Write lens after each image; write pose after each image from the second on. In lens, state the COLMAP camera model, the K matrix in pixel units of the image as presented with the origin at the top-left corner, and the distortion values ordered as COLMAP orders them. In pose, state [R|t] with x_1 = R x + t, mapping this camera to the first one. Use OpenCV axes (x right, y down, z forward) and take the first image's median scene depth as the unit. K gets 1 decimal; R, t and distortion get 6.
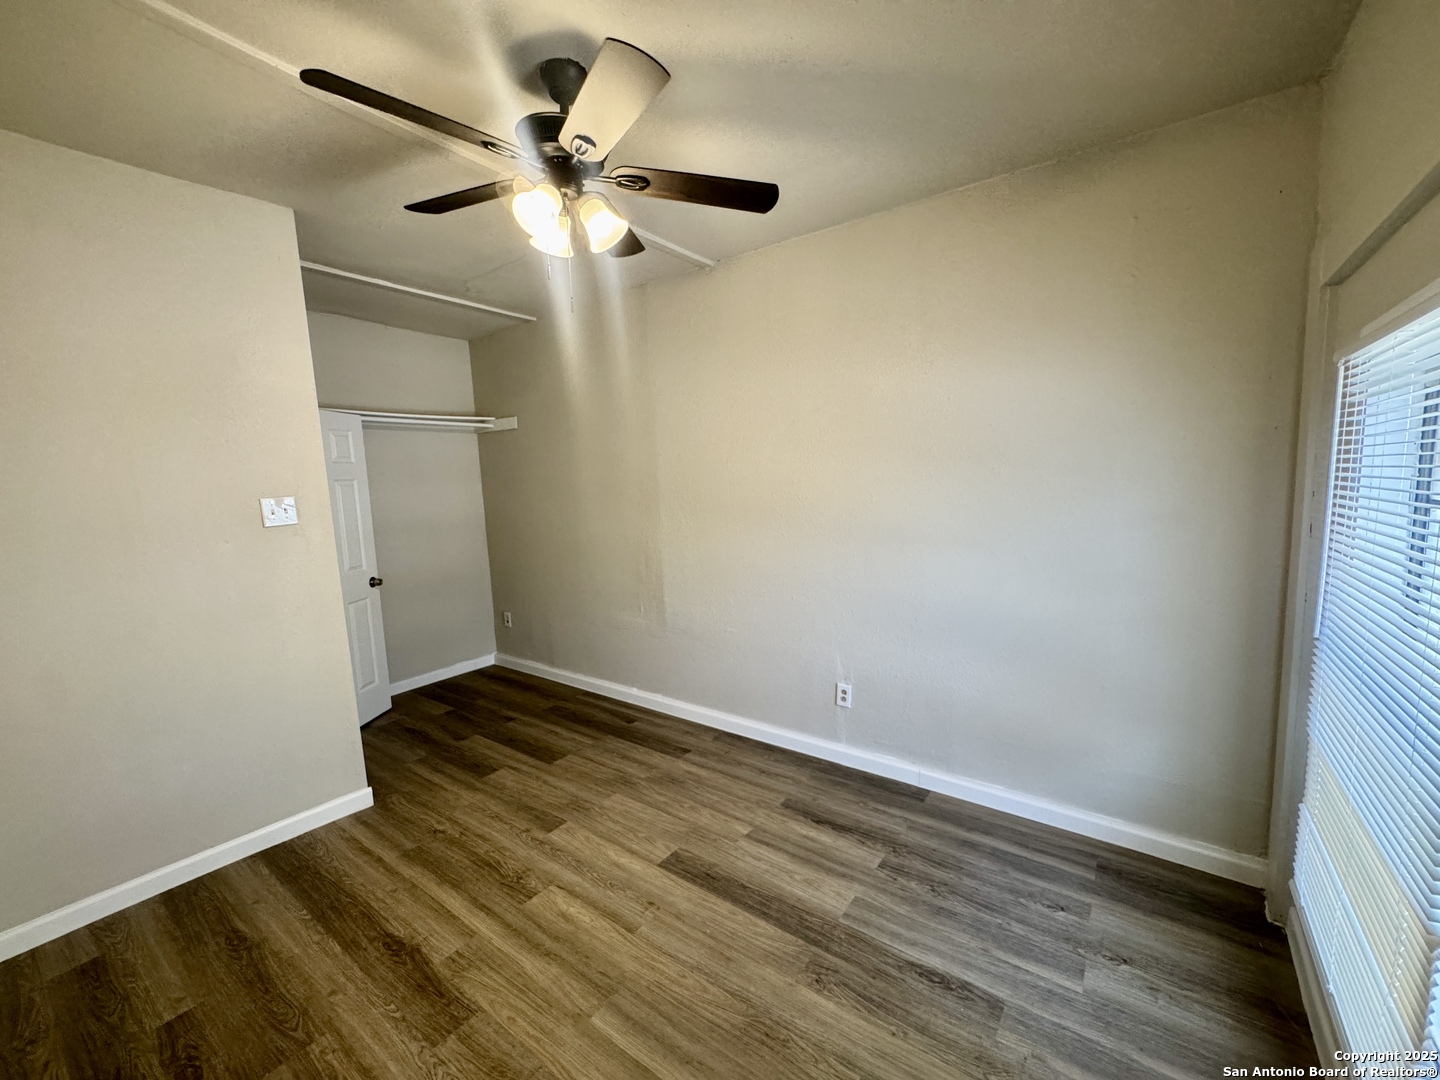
lens RADIAL K [[576.3, 0, 719.1], [0, 576.3, 539.2], [0, 0, 1]] dist [-0.002124, 0.000419]
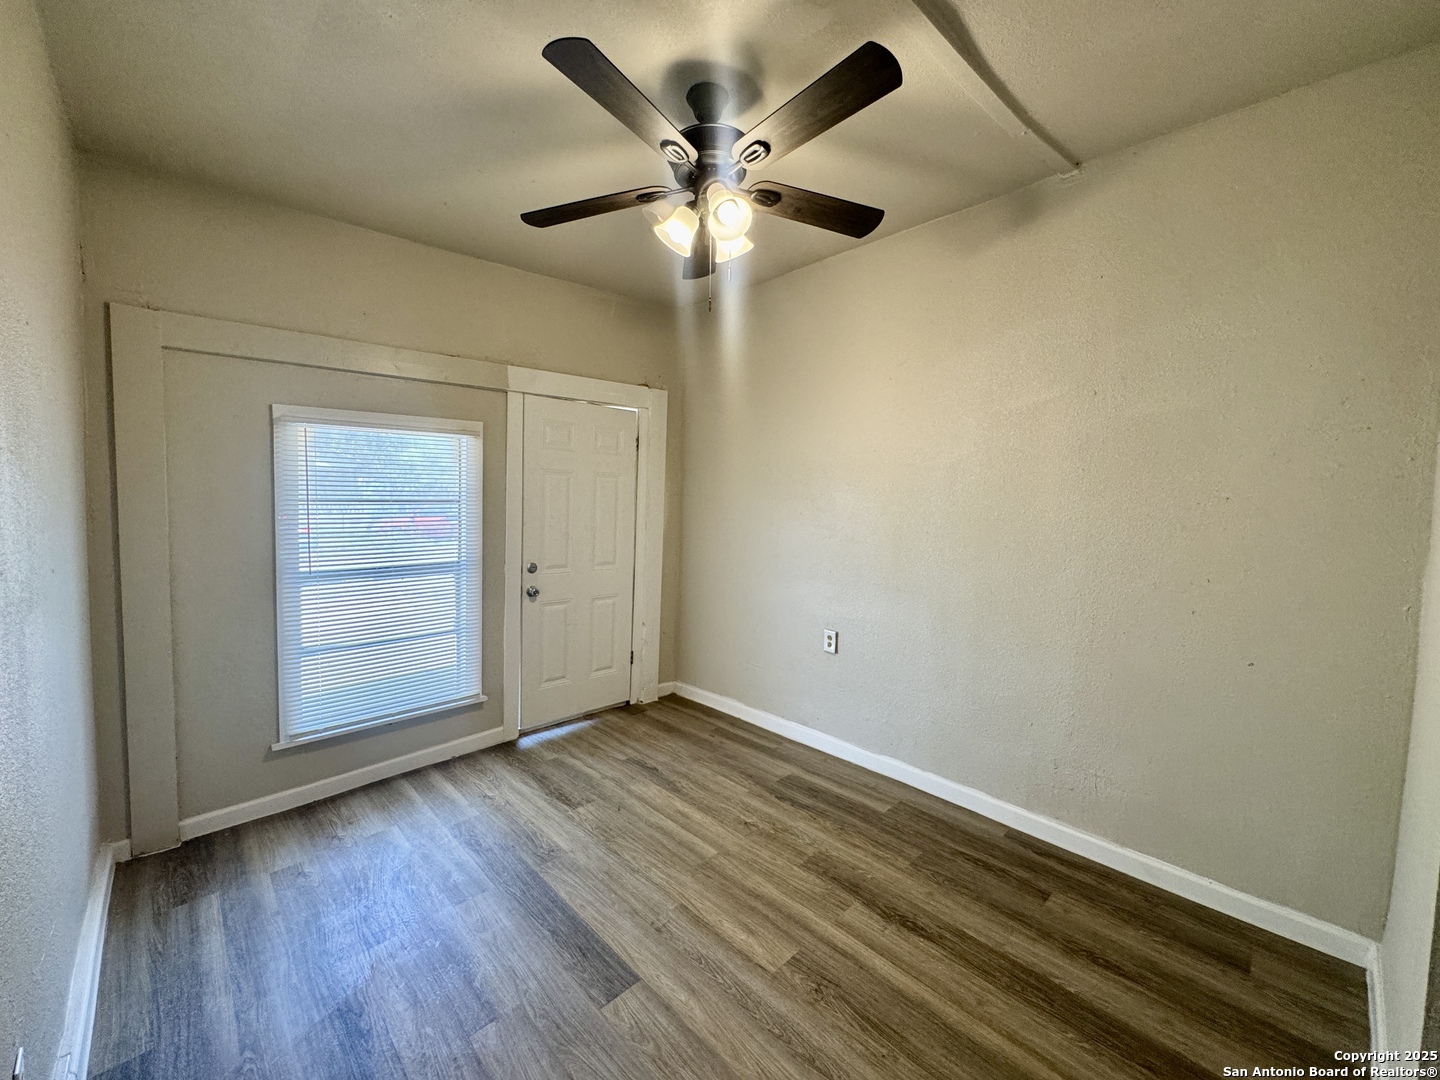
lens RADIAL K [[576.3, 0, 719.1], [0, 576.3, 539.2], [0, 0, 1]] dist [-0.002124, 0.000419]
pose [[-0.984814, 0.012978, 0.173128, -0.392806], [0.044119, 0.983174, 0.177262, -0.148724], [-0.167915, 0.182208, -0.968816, 1.814204]]
